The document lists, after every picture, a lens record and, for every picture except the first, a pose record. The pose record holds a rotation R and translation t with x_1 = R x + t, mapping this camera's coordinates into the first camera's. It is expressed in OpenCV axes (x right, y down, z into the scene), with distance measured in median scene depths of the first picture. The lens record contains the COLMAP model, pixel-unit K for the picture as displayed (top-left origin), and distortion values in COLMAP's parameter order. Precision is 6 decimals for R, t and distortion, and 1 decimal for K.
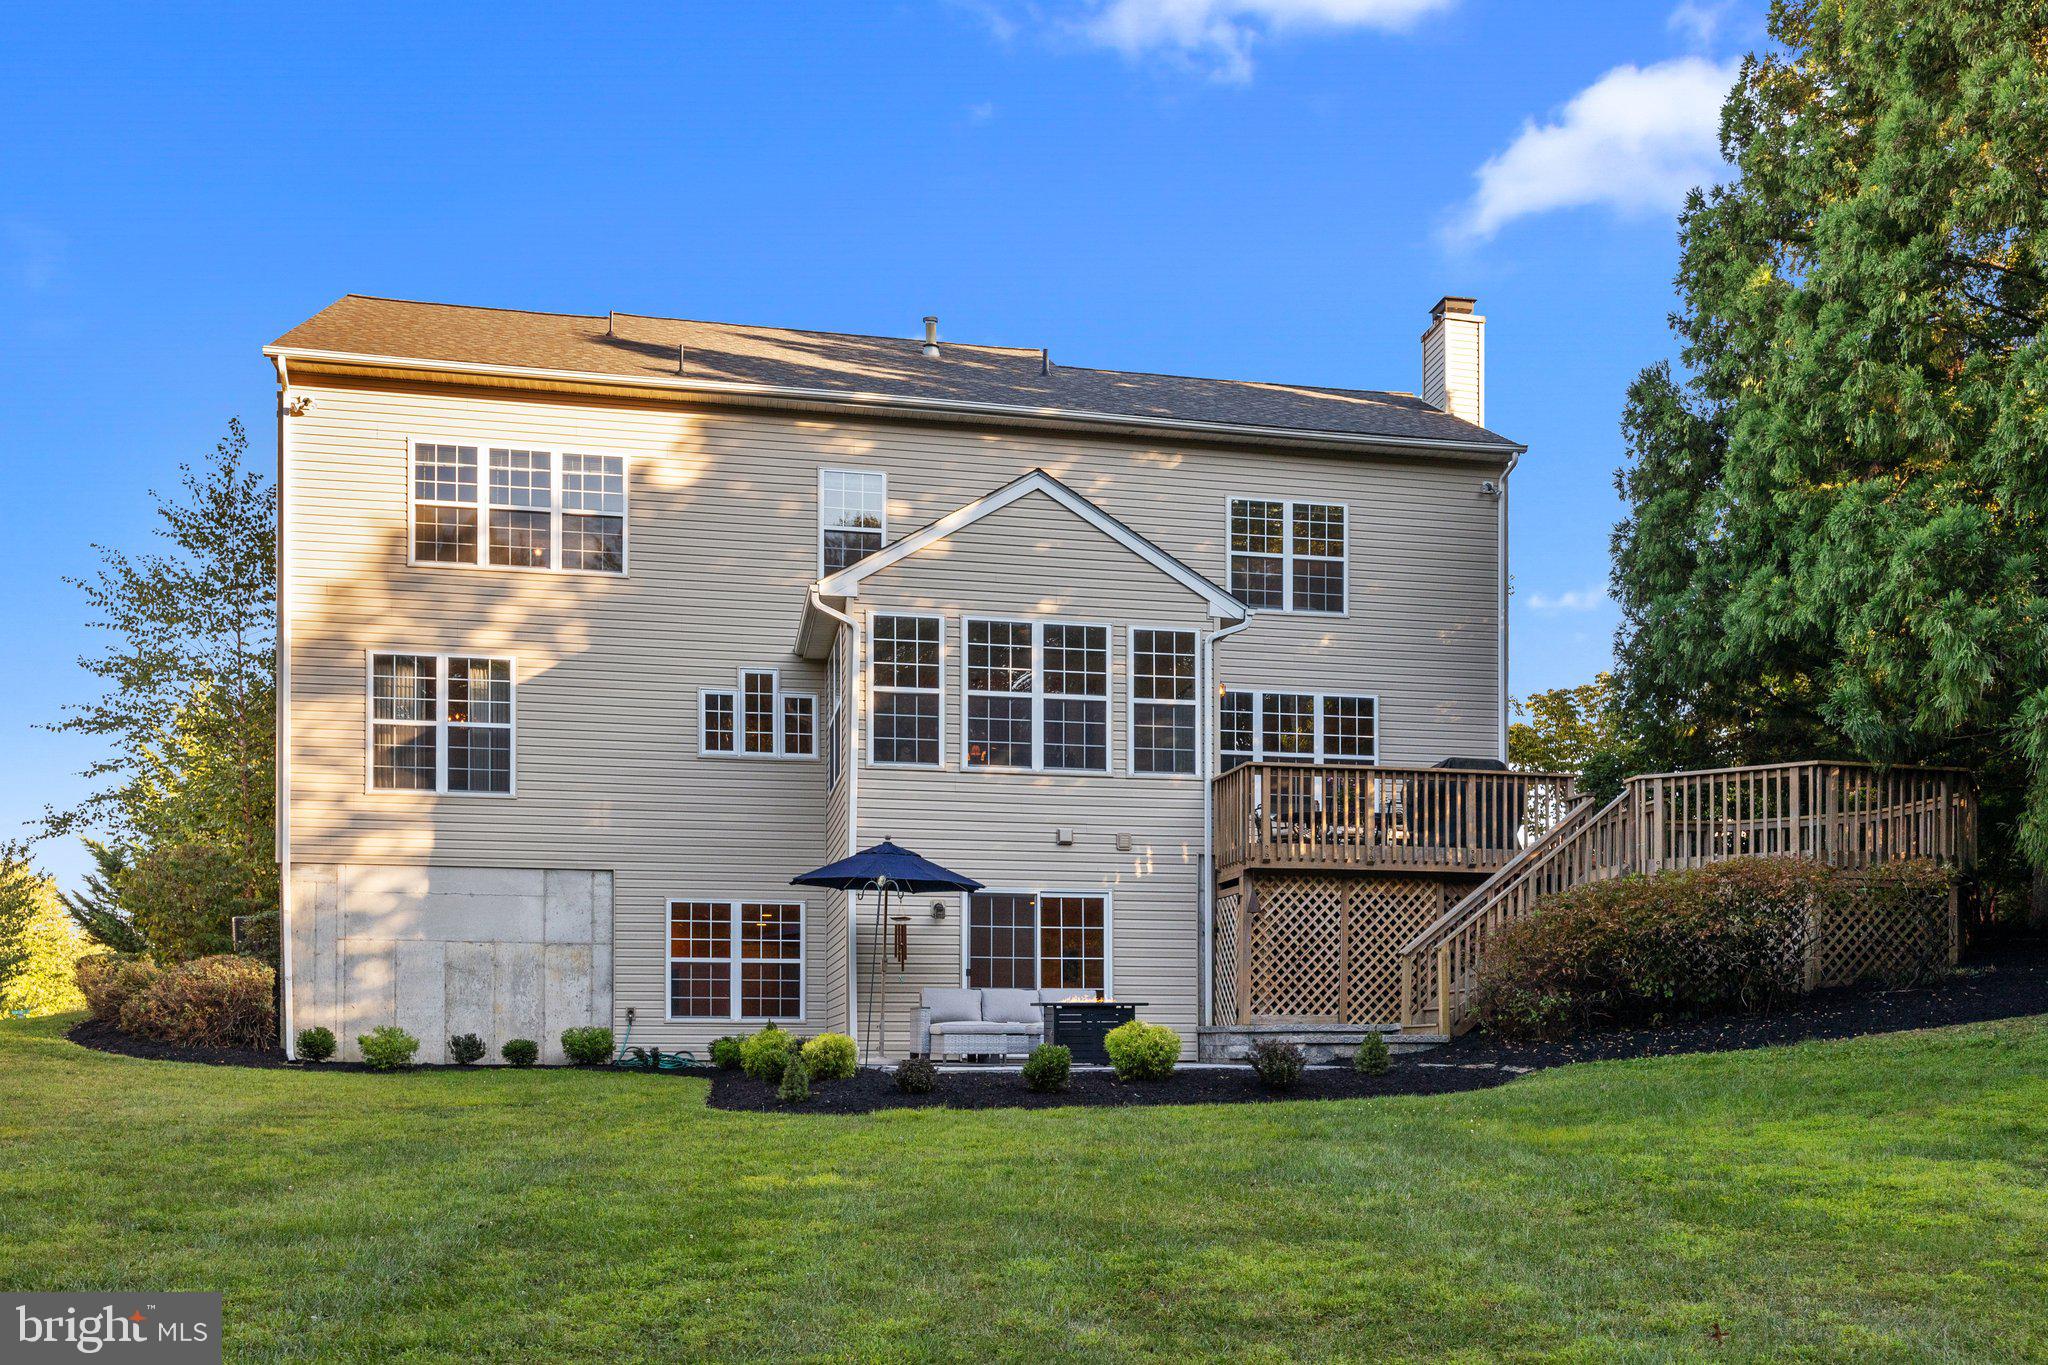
lens RADIAL K [[1658.8, 0, 1020.9], [0, 1658.8, 683.5], [0, 0, 1]] dist [-0.002310, 0.002365]
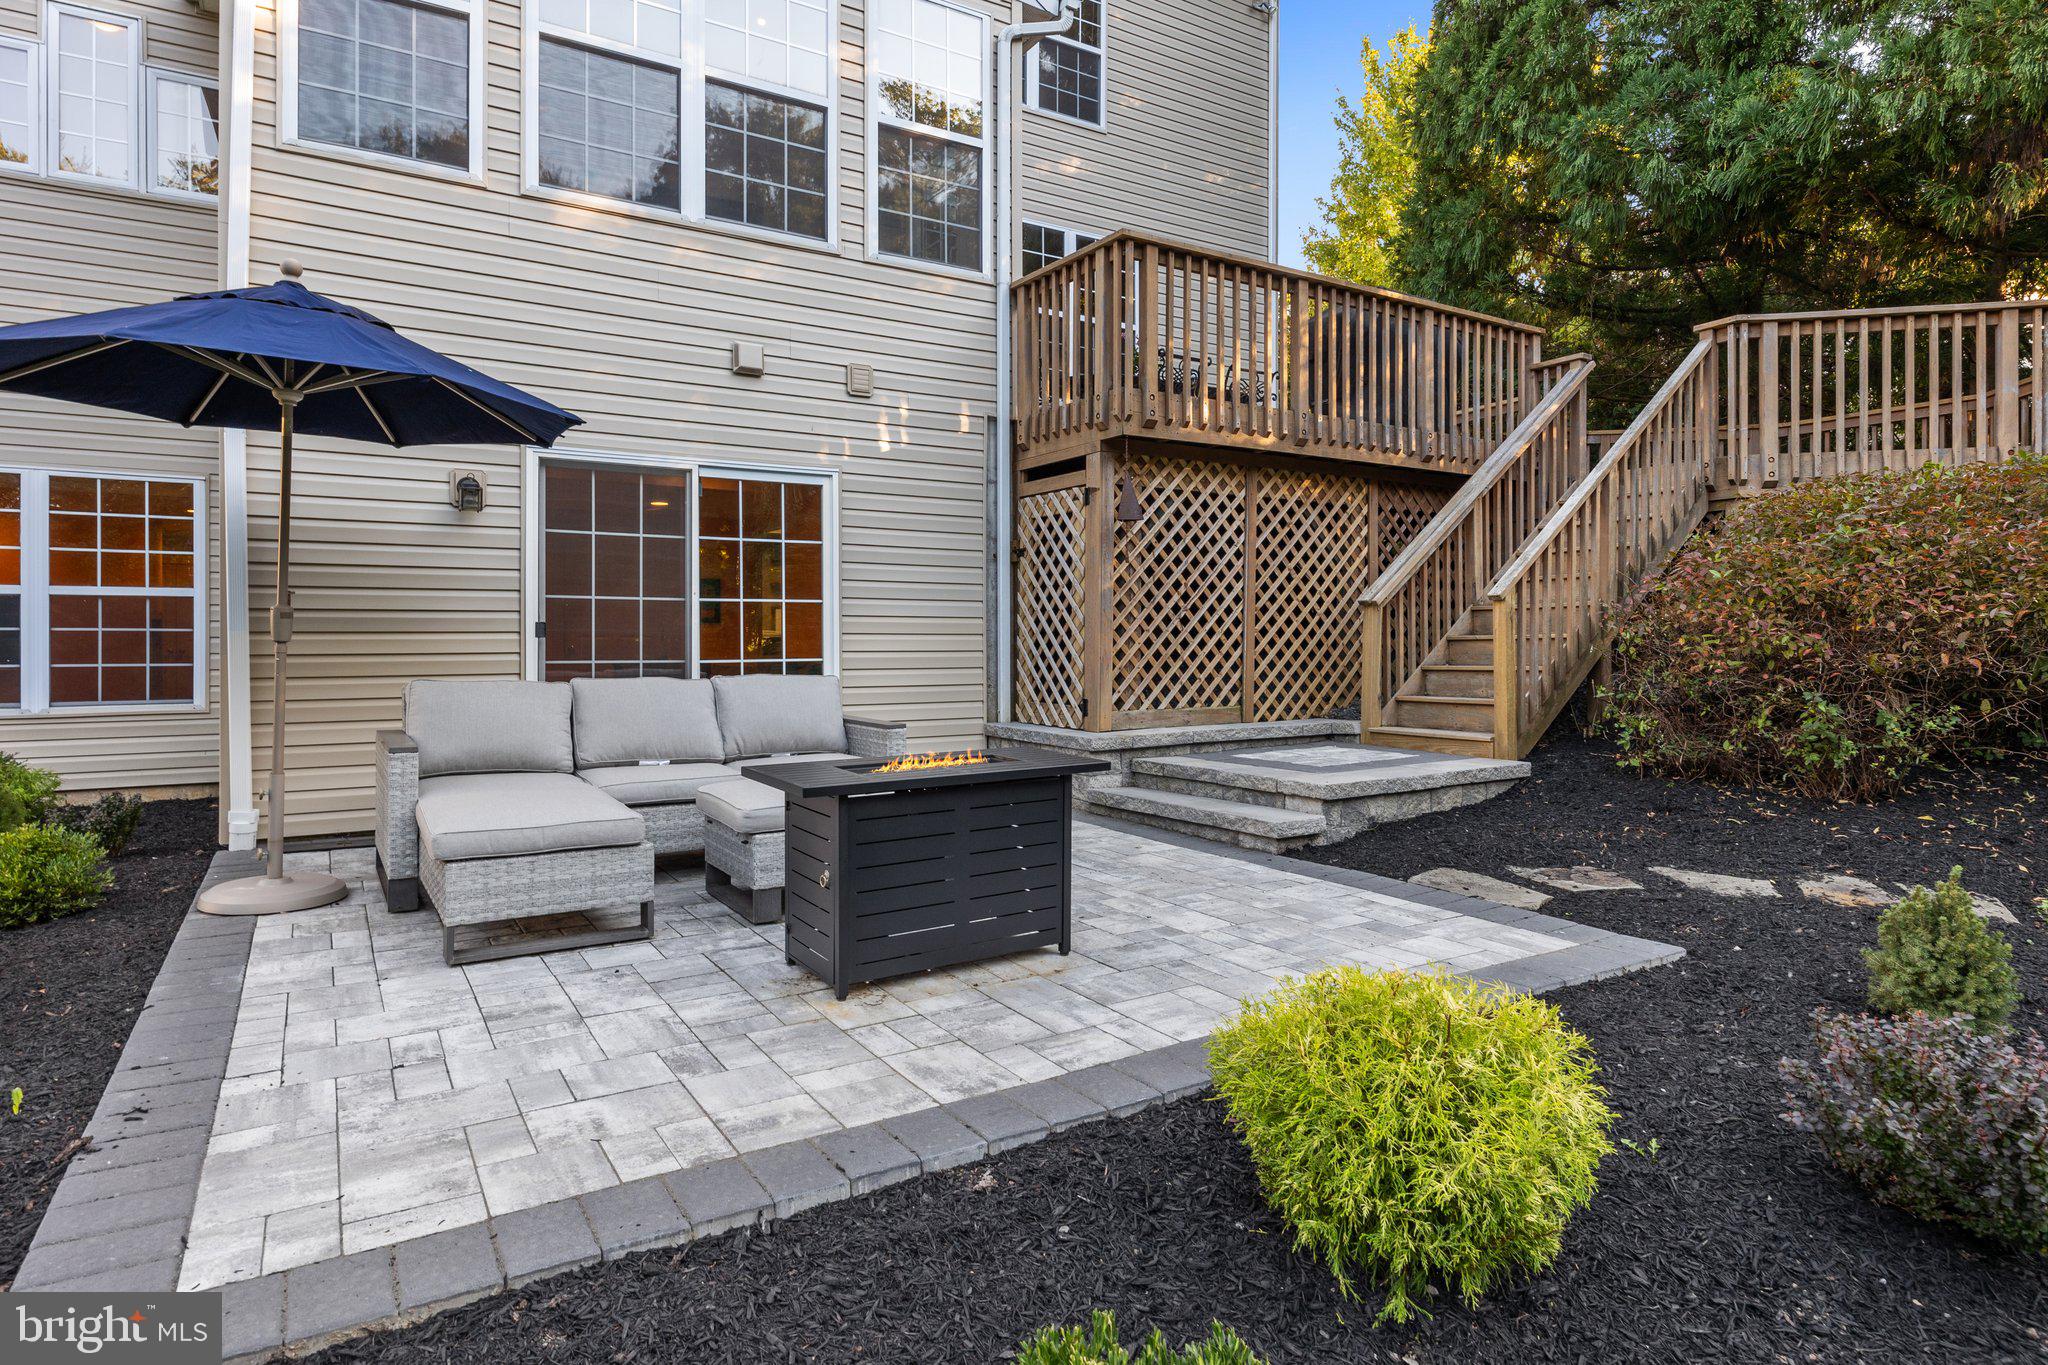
lens RADIAL K [[1115.8, 0, 987.6], [0, 1115.8, 626.5], [0, 0, 1]] dist [-0.002622, -0.001956]
pose [[0.943253, 0.003578, 0.332056, -0.017276], [-0.072882, 0.977792, 0.196496, 0.102994], [-0.323978, -0.209547, 0.922566, 0.670929]]
